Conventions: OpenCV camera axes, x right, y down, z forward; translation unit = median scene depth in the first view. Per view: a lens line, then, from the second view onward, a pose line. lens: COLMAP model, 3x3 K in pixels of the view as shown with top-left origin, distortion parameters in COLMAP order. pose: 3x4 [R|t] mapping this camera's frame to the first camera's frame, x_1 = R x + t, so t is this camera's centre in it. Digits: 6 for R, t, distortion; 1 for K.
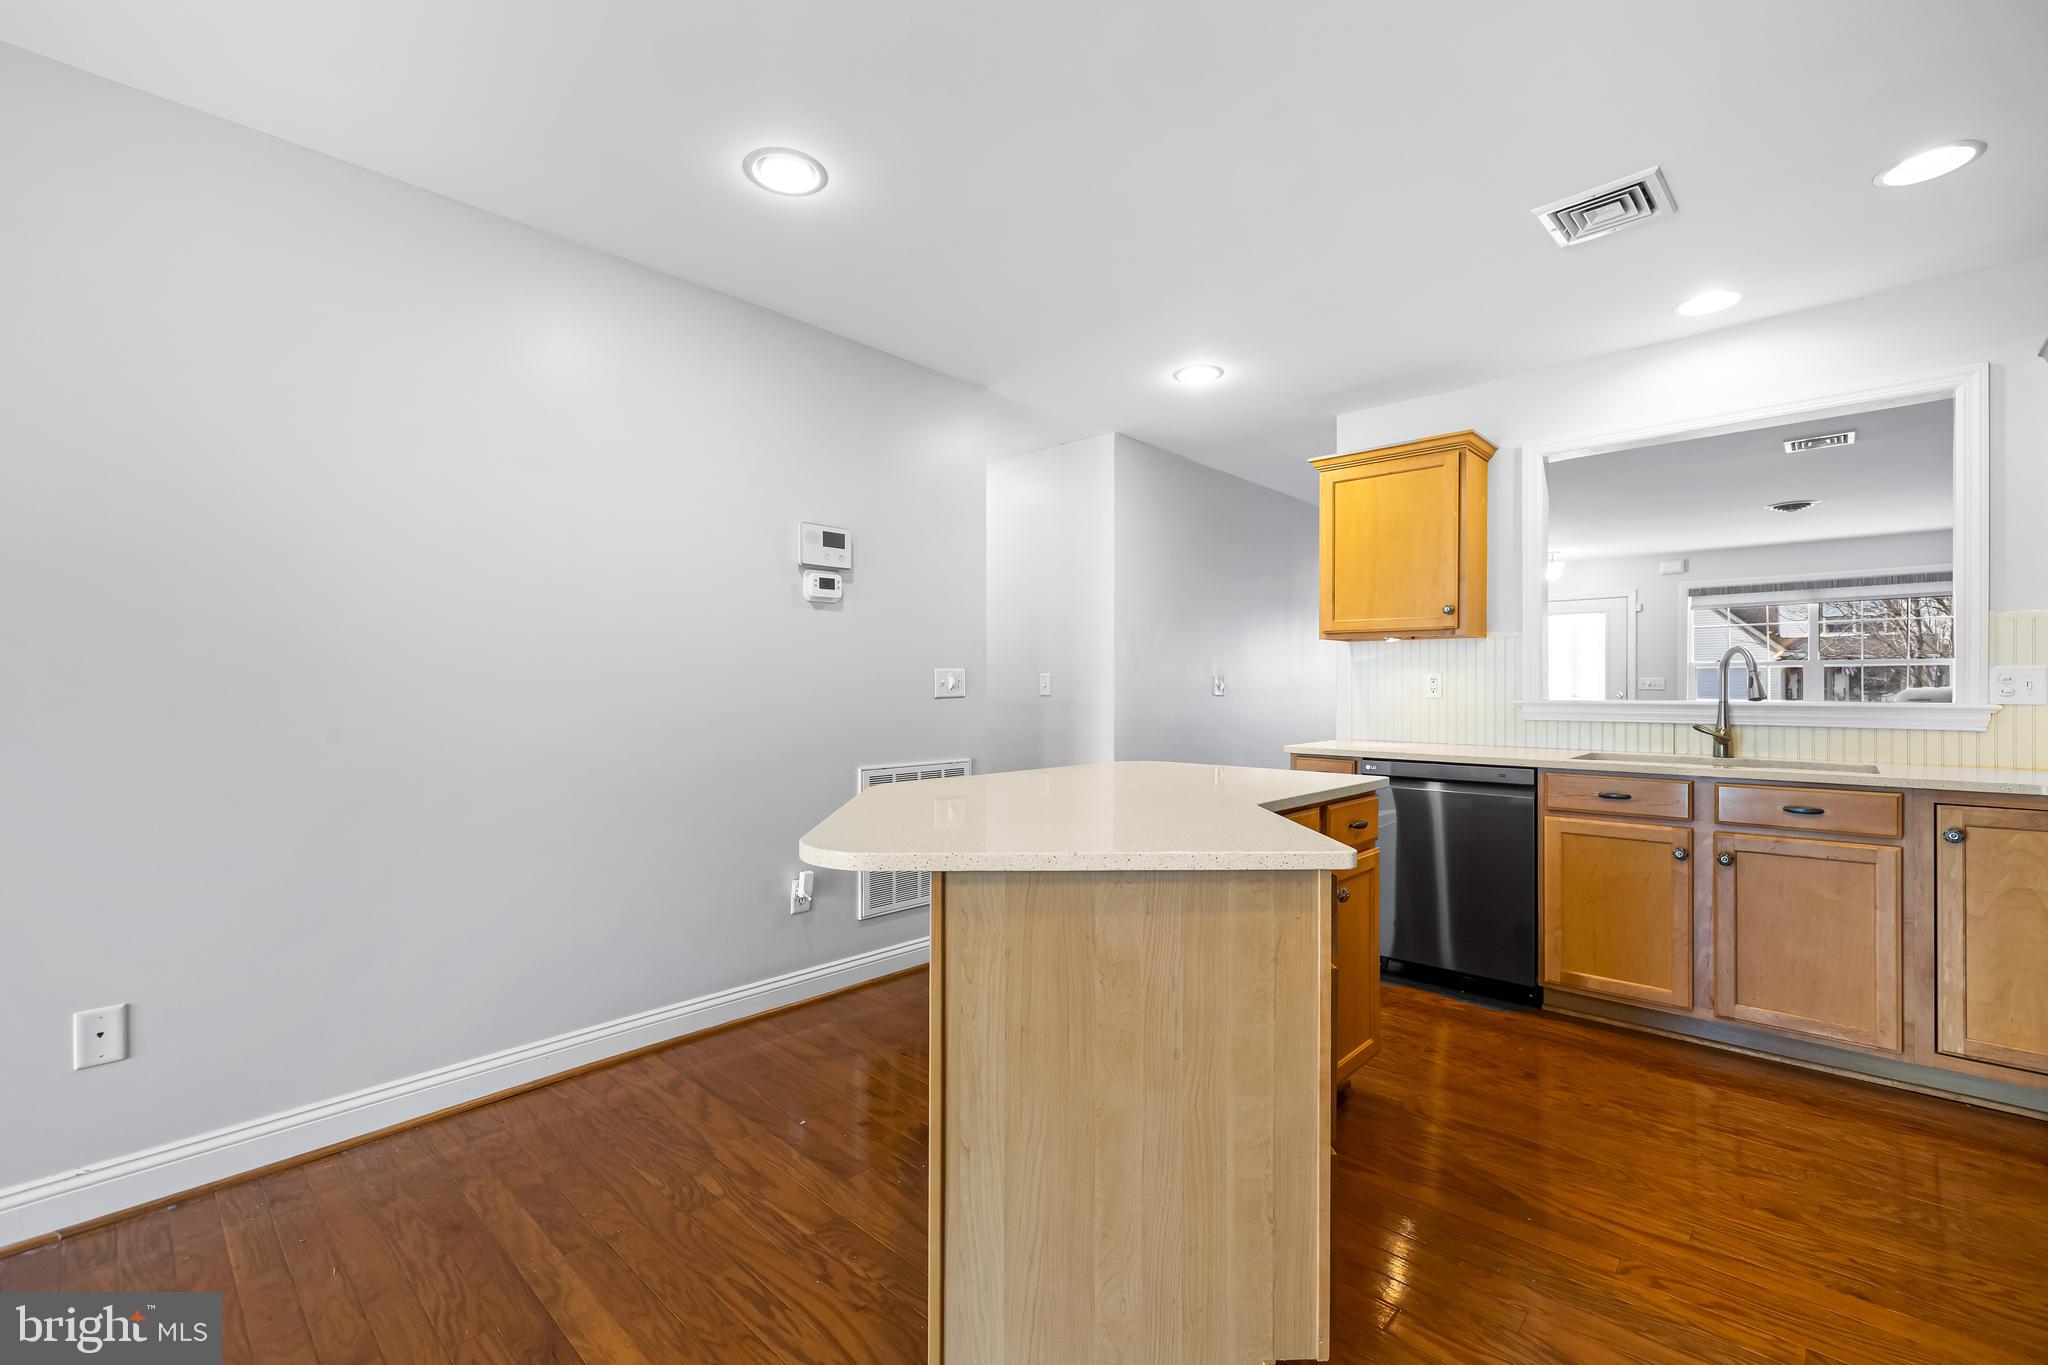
lens RADIAL K [[868.0, 0, 1019.6], [0, 868.0, 688.3], [0, 0, 1]] dist [0.002459, 0.000699]
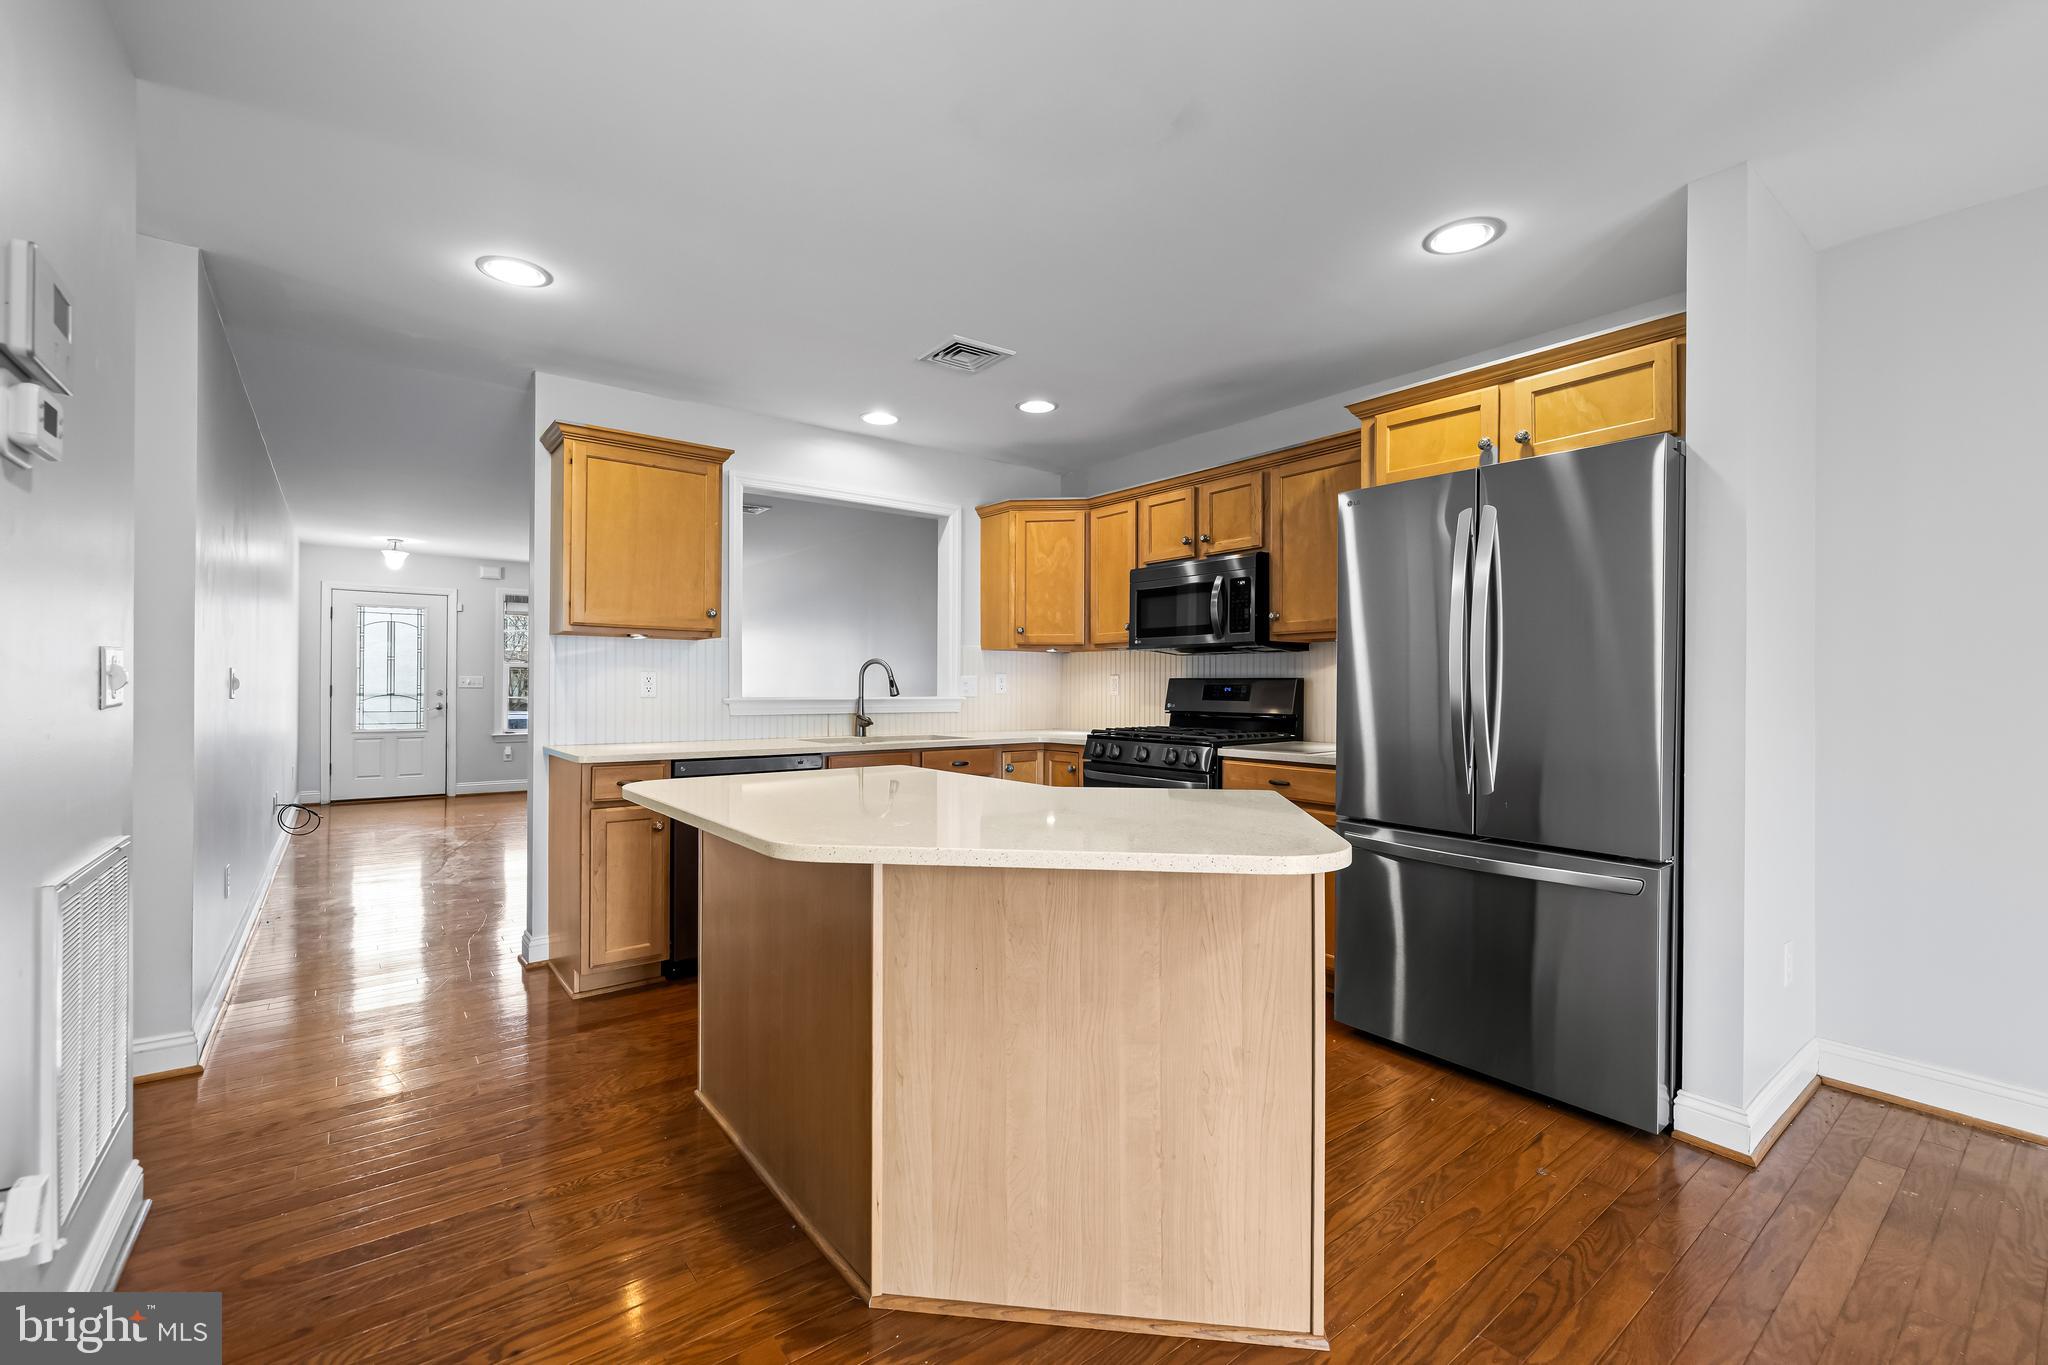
lens RADIAL K [[868.0, 0, 1019.6], [0, 868.0, 688.3], [0, 0, 1]] dist [0.002459, 0.000699]
pose [[0.157298, -0.000828, 0.987551, -0.478677], [-0.002994, 0.999995, 0.001316, -0.001776], [-0.987547, -0.003164, 0.157295, 0.451290]]
